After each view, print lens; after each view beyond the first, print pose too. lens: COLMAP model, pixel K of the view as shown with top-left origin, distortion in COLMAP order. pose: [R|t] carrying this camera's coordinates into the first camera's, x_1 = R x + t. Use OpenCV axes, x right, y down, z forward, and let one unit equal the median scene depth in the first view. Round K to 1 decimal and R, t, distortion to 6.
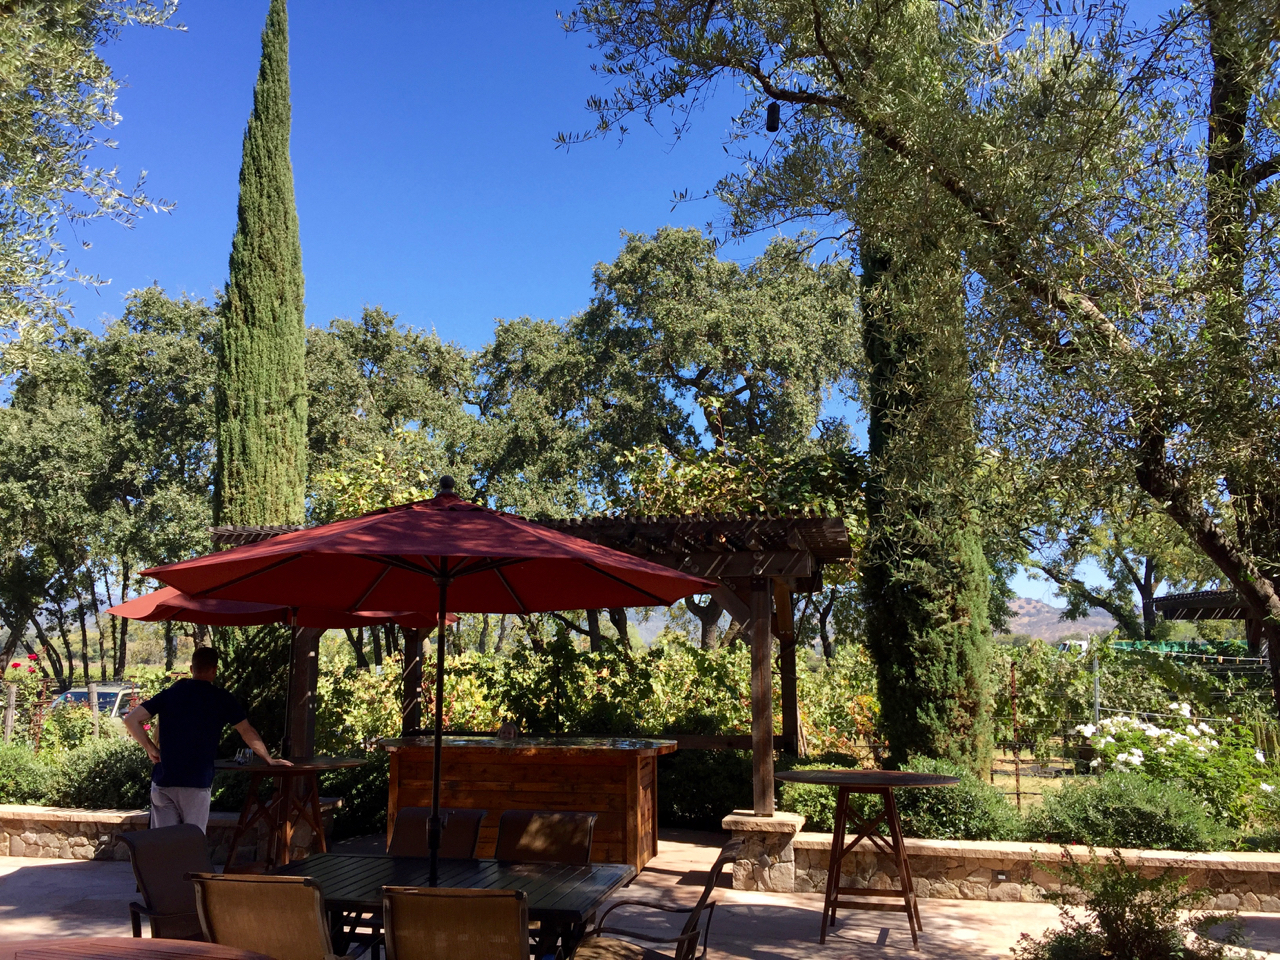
lens RADIAL K [[1072.7, 0, 642.4], [0, 1072.7, 475.8], [0, 0, 1]] dist [0.059269, -0.092976]
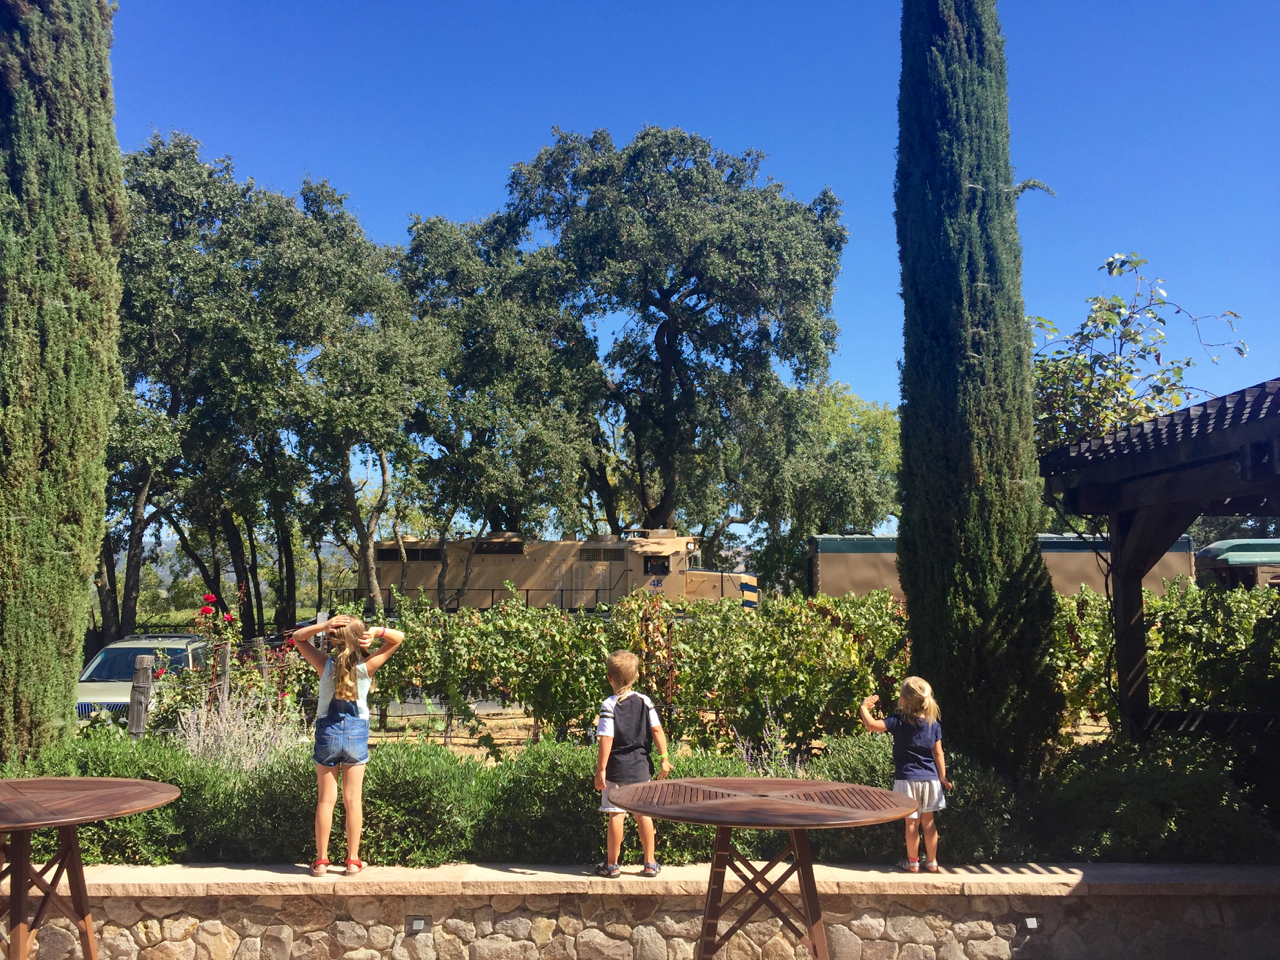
lens RADIAL K [[1072.7, 0, 639.2], [0, 1072.7, 486.1], [0, 0, 1]] dist [0.059269, -0.092976]
pose [[0.972910, 0.031715, 0.228997, -0.701591], [-0.045354, 0.997481, 0.054543, 0.077273], [-0.226690, -0.063451, 0.971898, 0.442872]]
